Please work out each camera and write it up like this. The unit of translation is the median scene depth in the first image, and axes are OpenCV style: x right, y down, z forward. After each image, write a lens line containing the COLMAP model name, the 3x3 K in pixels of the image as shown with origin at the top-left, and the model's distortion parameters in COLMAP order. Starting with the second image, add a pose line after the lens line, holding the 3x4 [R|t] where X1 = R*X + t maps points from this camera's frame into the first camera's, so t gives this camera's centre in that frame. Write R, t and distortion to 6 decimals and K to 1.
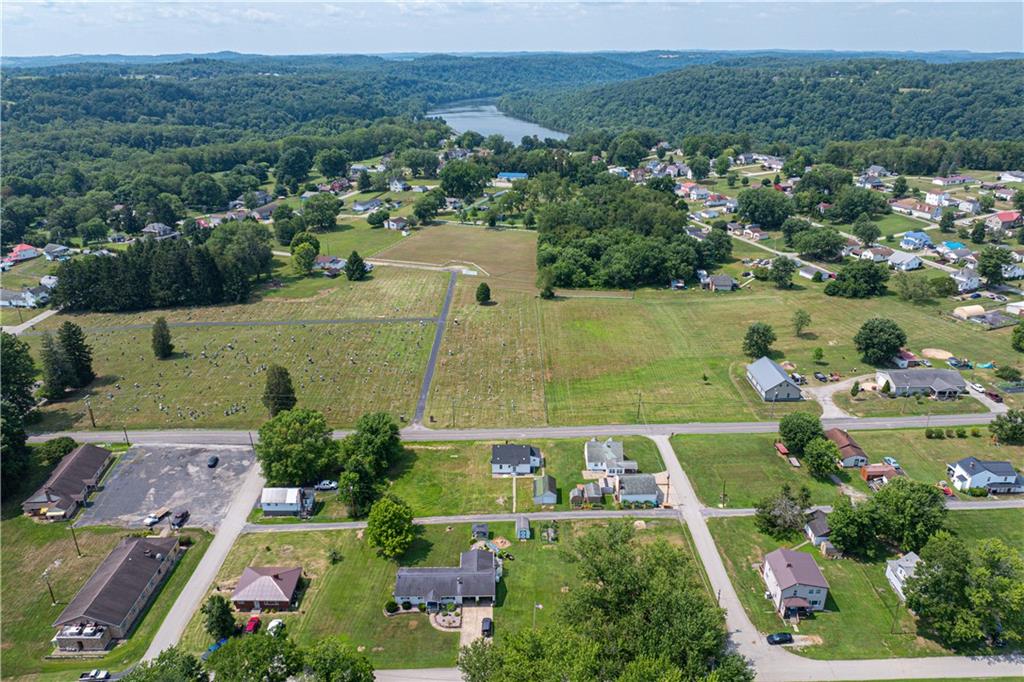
lens RADIAL K [[732.5, 0, 511.9], [0, 732.5, 340.9], [0, 0, 1]] dist [-0.036766, -0.009083]
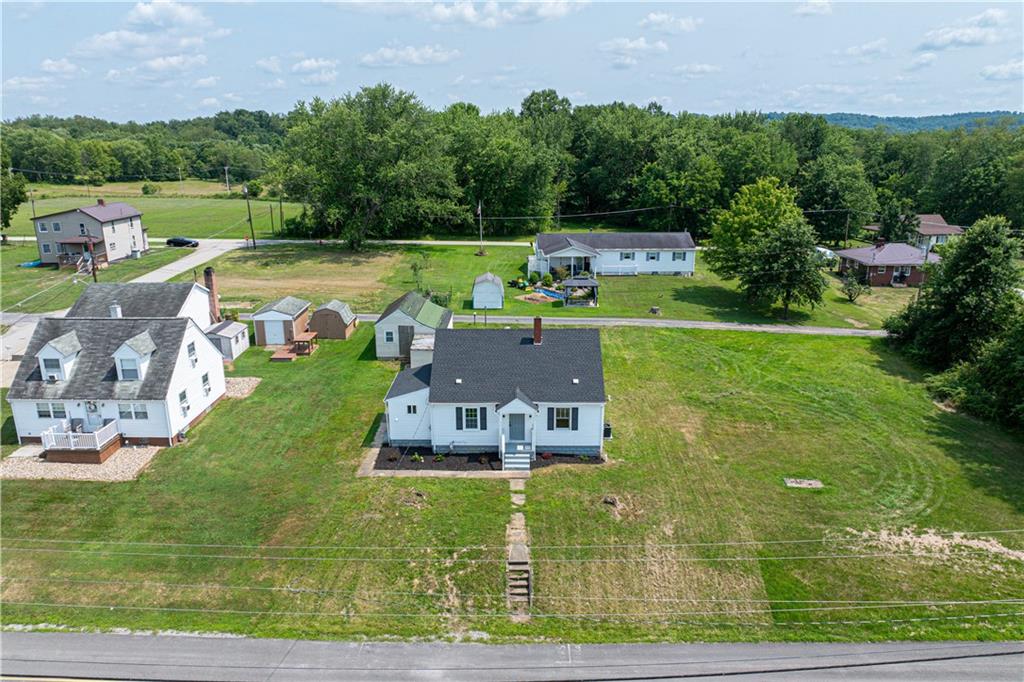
lens RADIAL K [[732.5, 0, 511.9], [0, 732.5, 342.0], [0, 0, 1]] dist [-0.036766, -0.009083]
pose [[-0.999881, 0.014856, -0.004225, 0.002370], [0.009413, 0.803021, 0.595877, 0.010092], [0.012245, 0.595766, -0.803065, 1.293715]]
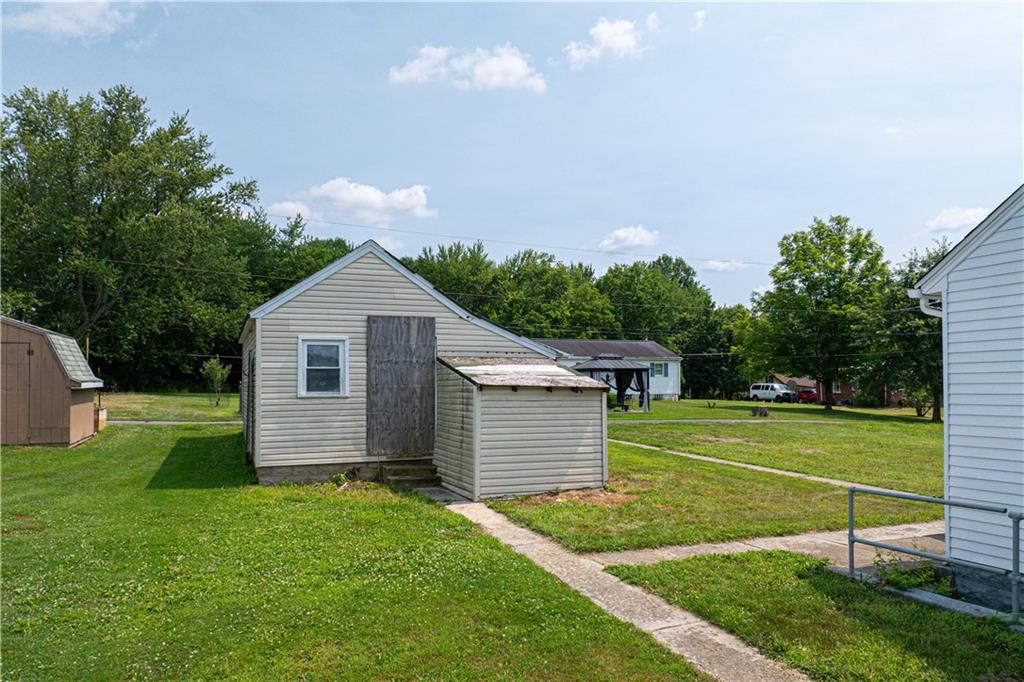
lens RADIAL K [[732.5, 0, 512.4], [0, 732.5, 342.3], [0, 0, 1]] dist [-0.036766, -0.009083]
pose [[-0.926346, -0.002748, -0.376663, 0.064664], [-0.120424, 0.949653, 0.289237, 0.175498], [0.356905, 0.313293, -0.880038, 1.099528]]
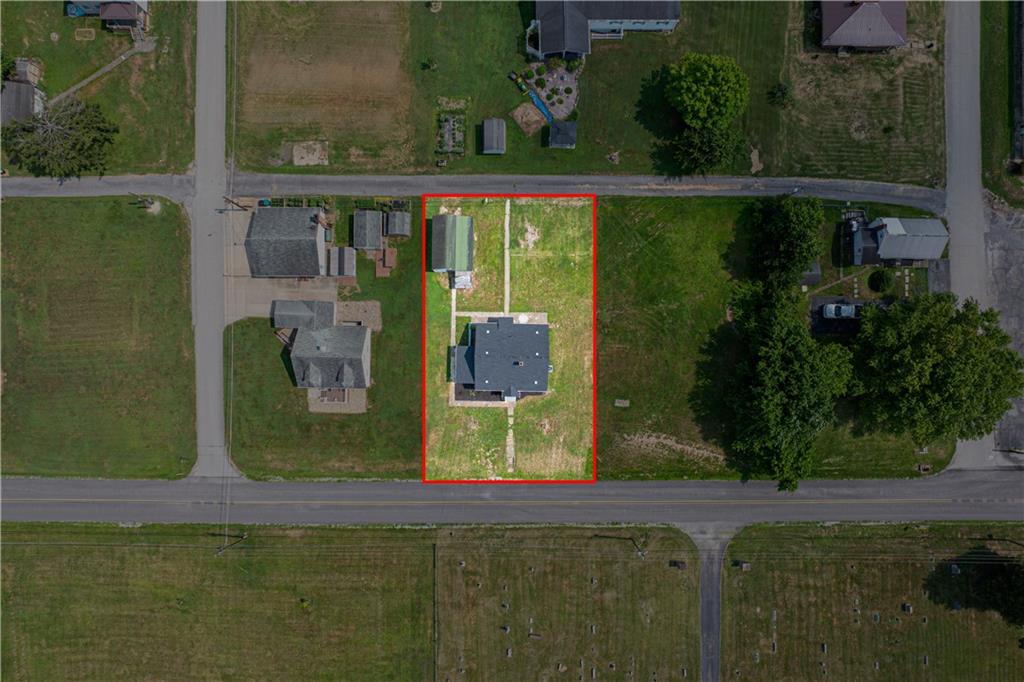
lens RADIAL K [[732.5, 0, 512.7], [0, 732.5, 340.7], [0, 0, 1]] dist [-0.036766, -0.009083]
pose [[-0.999984, -0.001434, 0.005506, -0.004263], [0.005659, -0.349687, 0.936849, -0.355091], [0.000582, 0.936865, 0.349690, 0.884124]]
